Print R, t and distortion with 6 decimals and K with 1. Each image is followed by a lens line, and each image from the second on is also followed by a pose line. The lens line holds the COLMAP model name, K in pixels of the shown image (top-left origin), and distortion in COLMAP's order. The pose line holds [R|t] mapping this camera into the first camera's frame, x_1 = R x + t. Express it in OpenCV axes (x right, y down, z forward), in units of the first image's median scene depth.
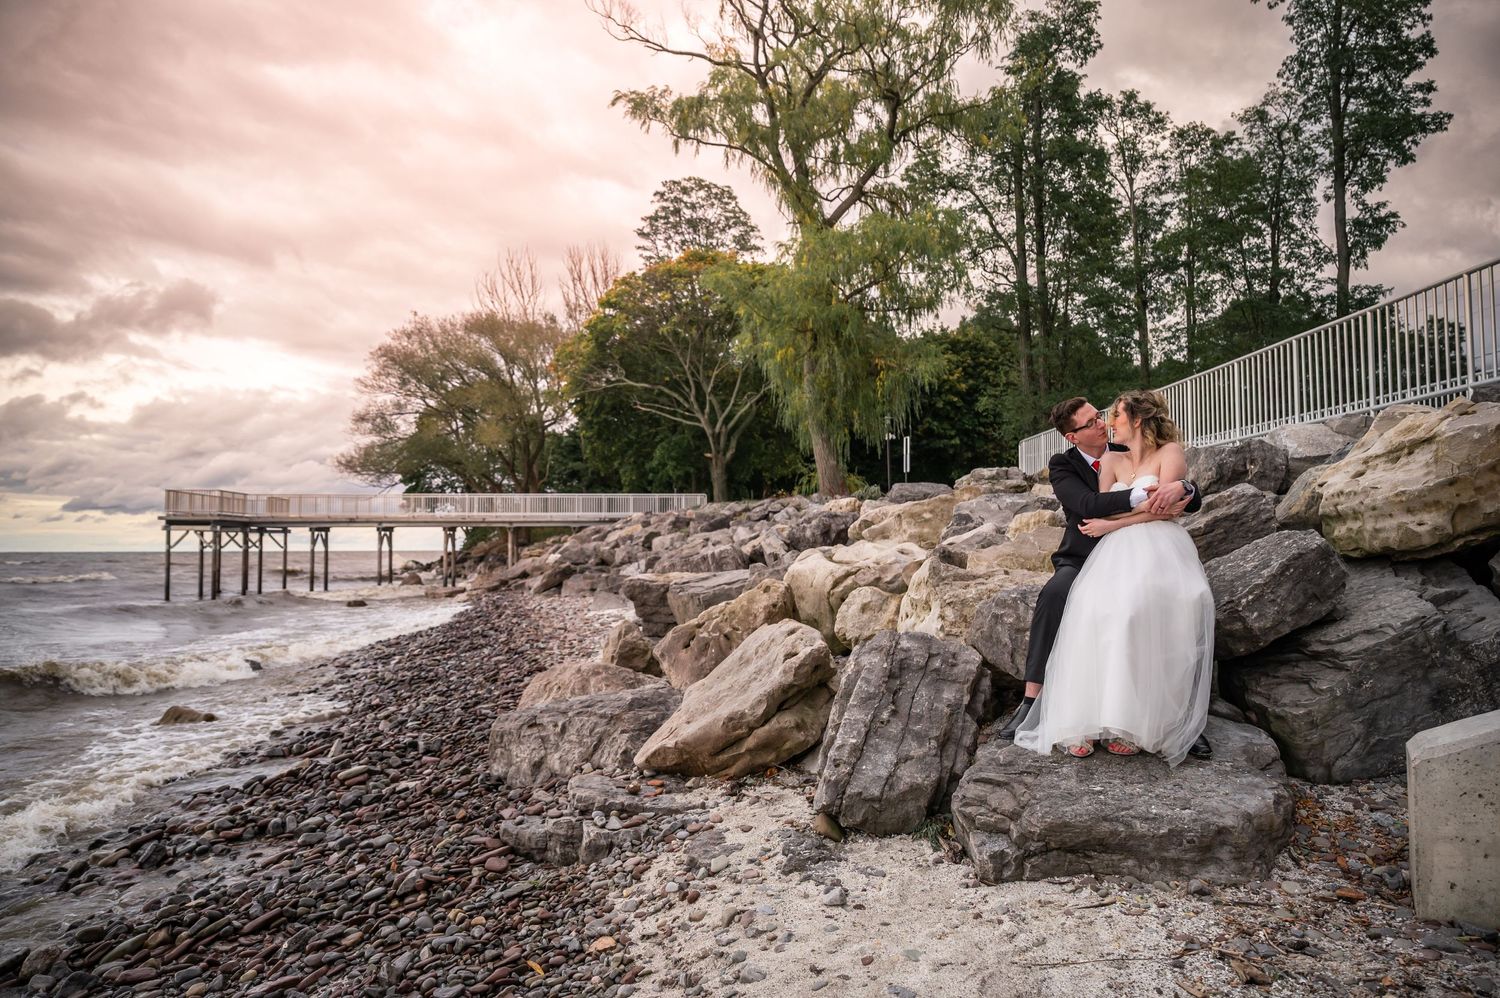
lens RADIAL K [[1017.2, 0, 750.0], [0, 1017.2, 499.0], [0, 0, 1]] dist [-0.001353, 0.000470]
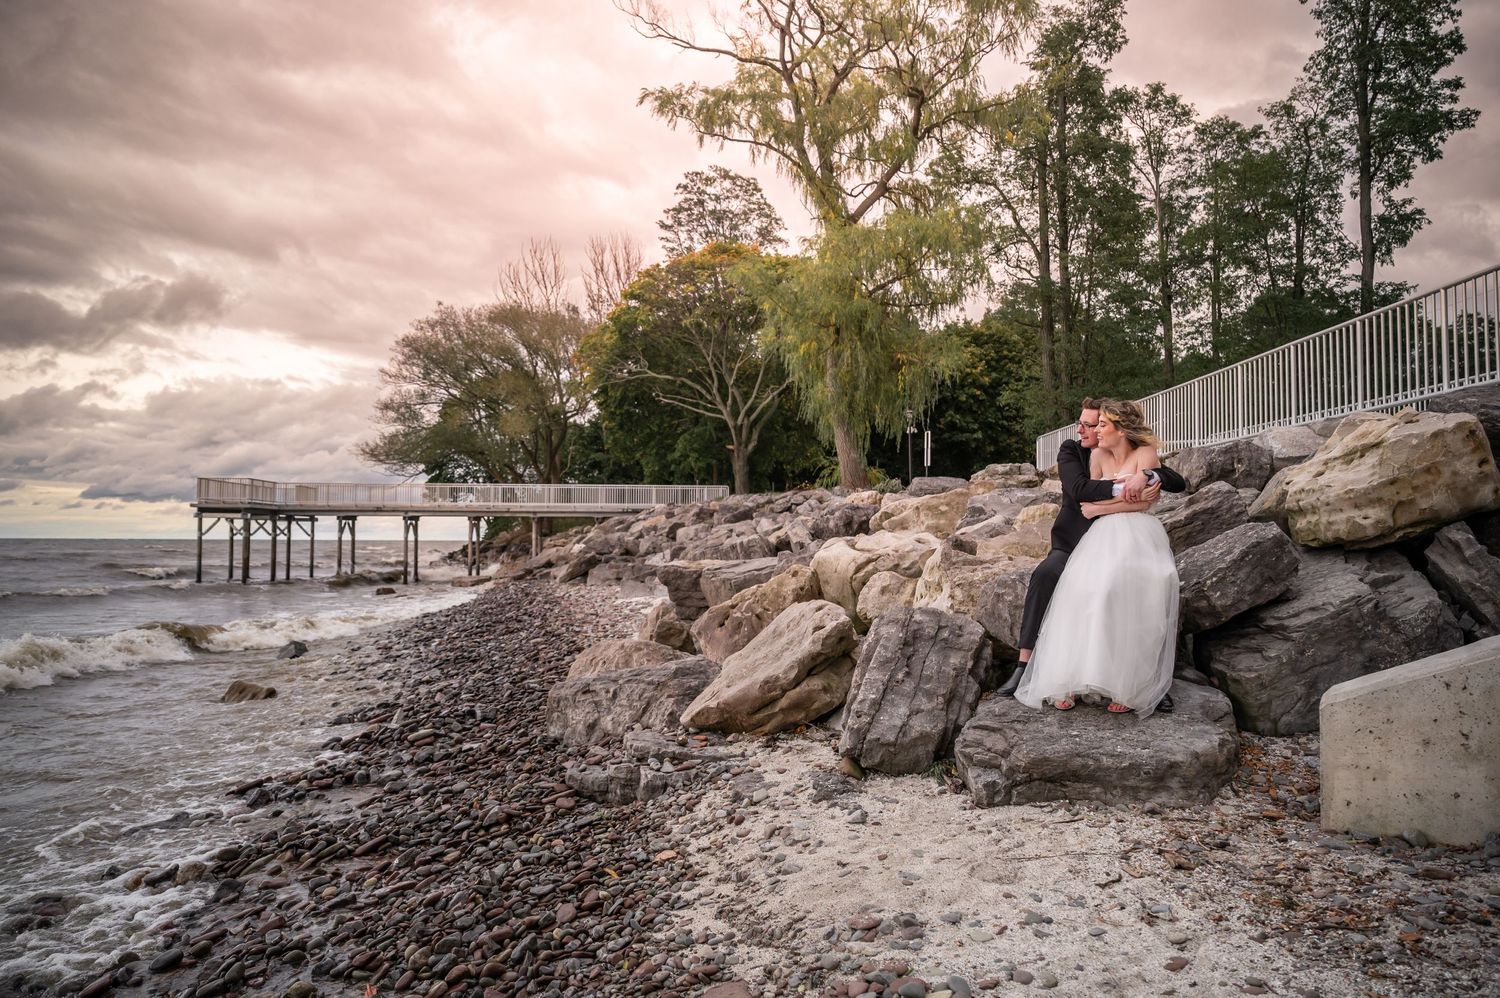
lens RADIAL K [[1025.9, 0, 750.0], [0, 1025.9, 499.0], [0, 0, 1]] dist [-0.002297, -0.000973]
pose [[0.999773, 0.007835, -0.019812, -0.002095], [-0.007680, 0.999939, 0.007898, -0.000068], [0.019873, -0.007744, 0.999773, -0.020850]]
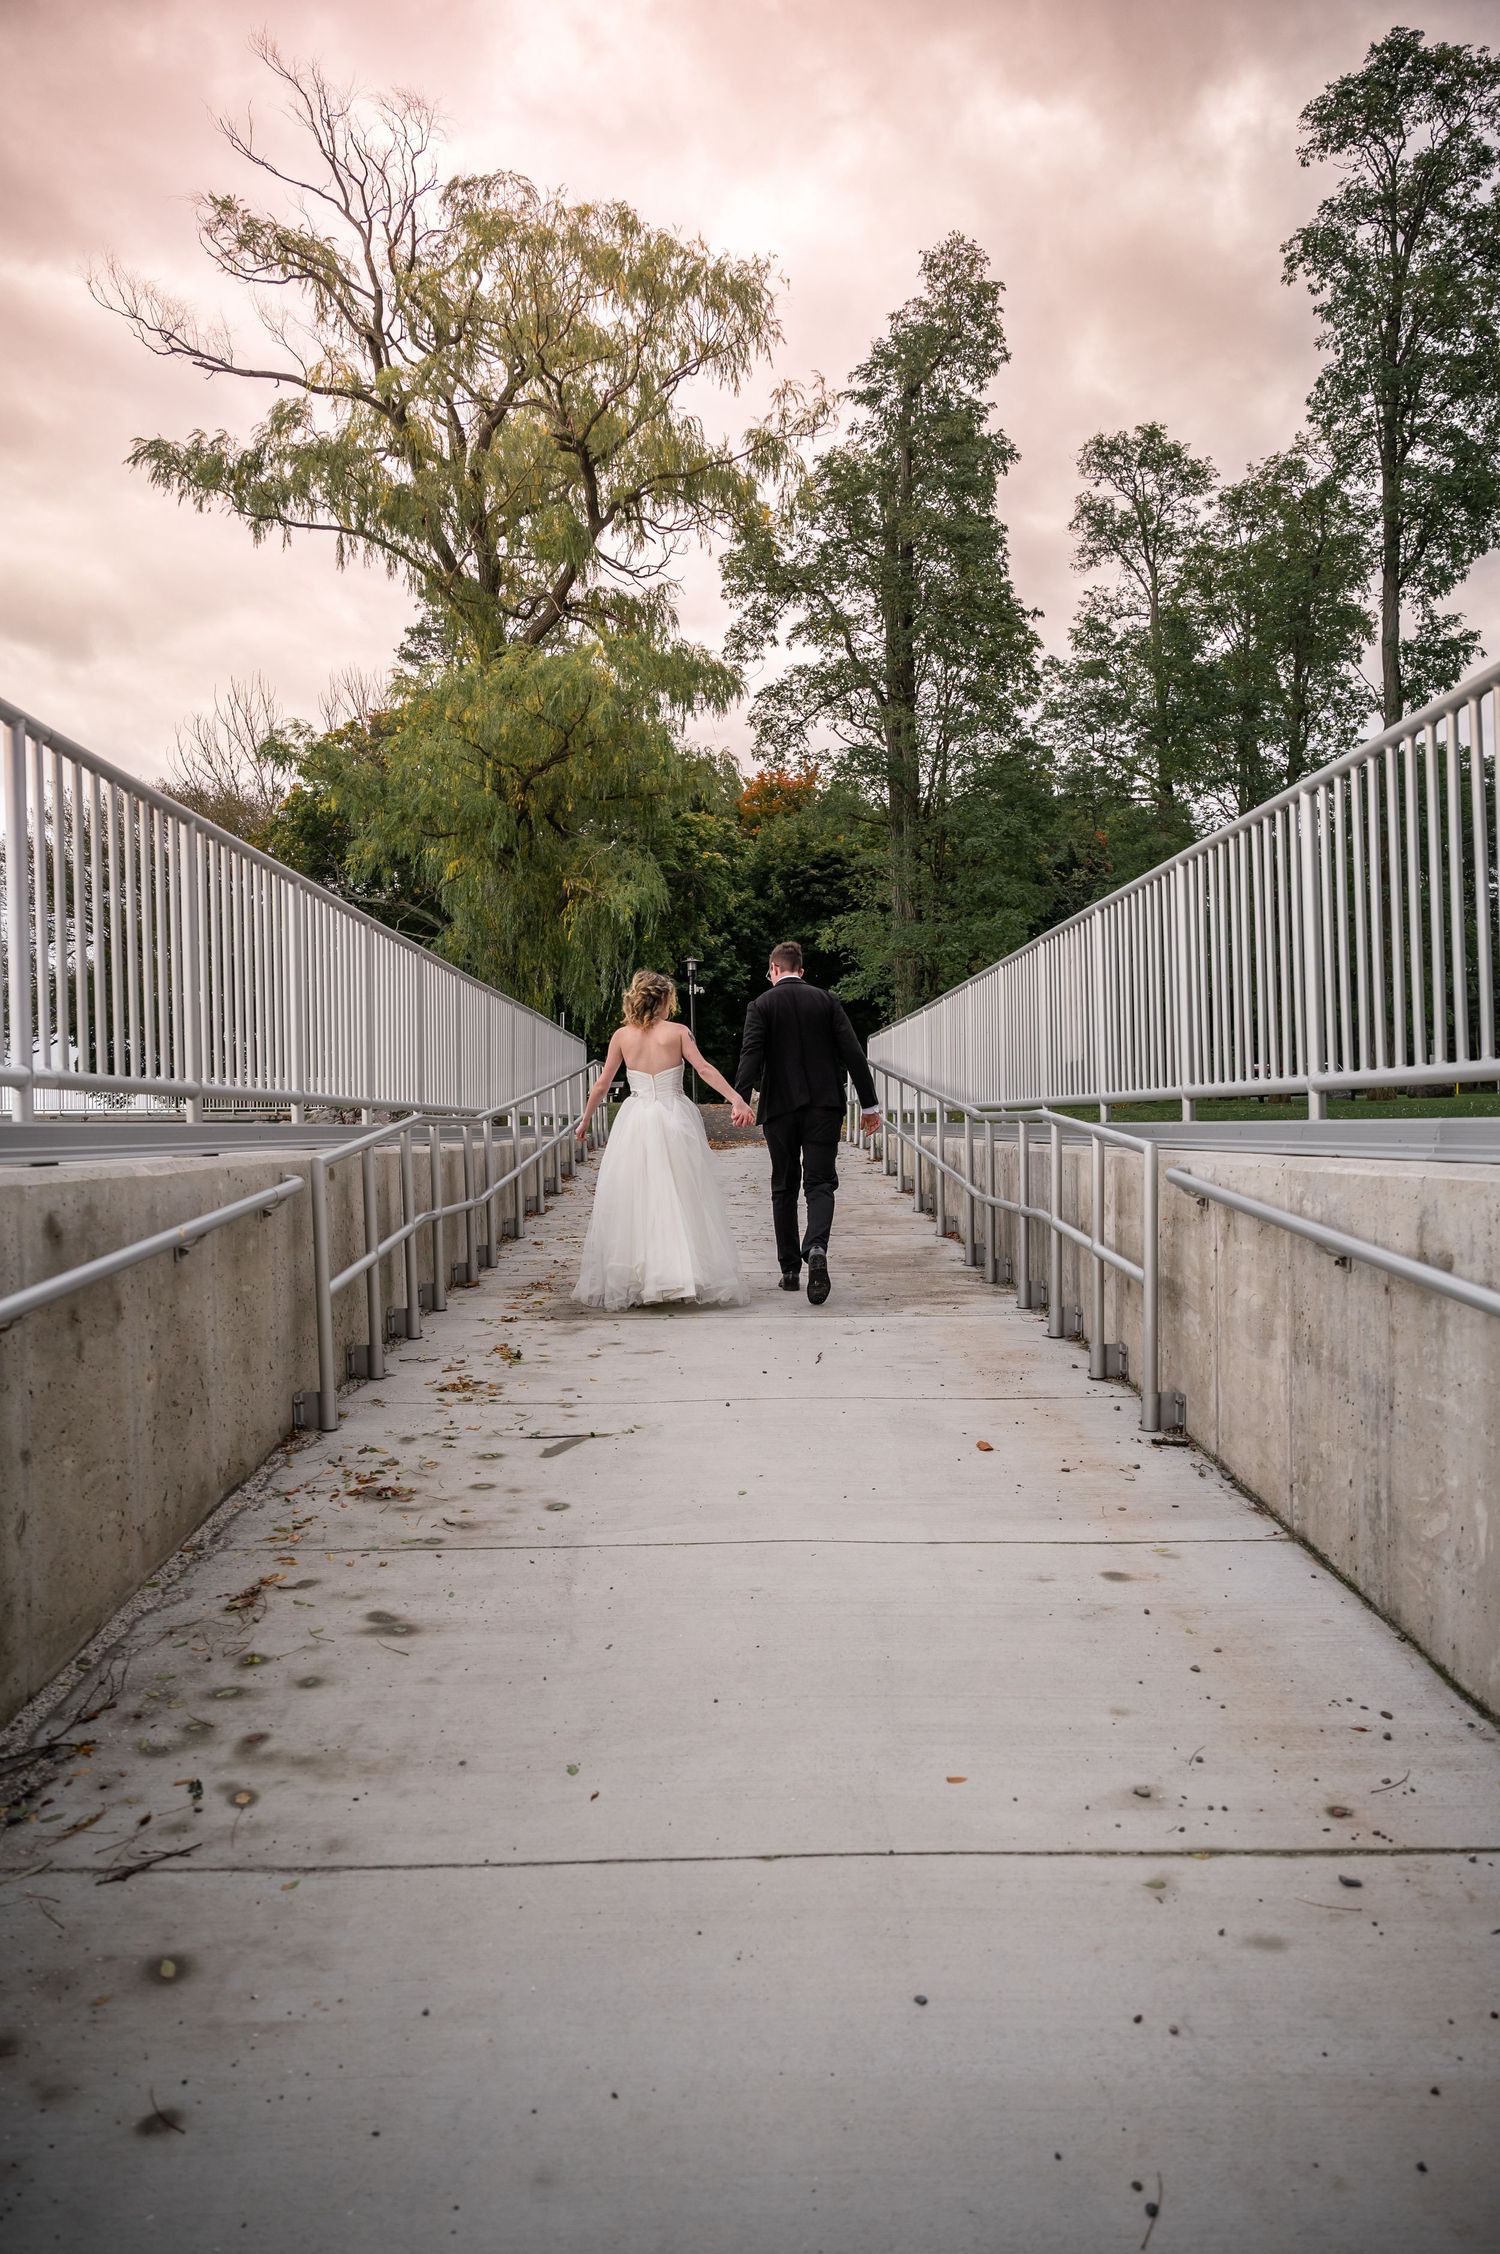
lens RADIAL K [[1541.6, 0, 750.0], [0, 1541.6, 1127.0], [0, 0, 1]] dist [-0.002297, -0.000973]
pose [[0.999987, -0.005126, -0.000649, 0.194628], [0.005152, 0.998736, 0.049993, -0.030864], [0.000392, -0.049995, 0.998749, 0.052690]]
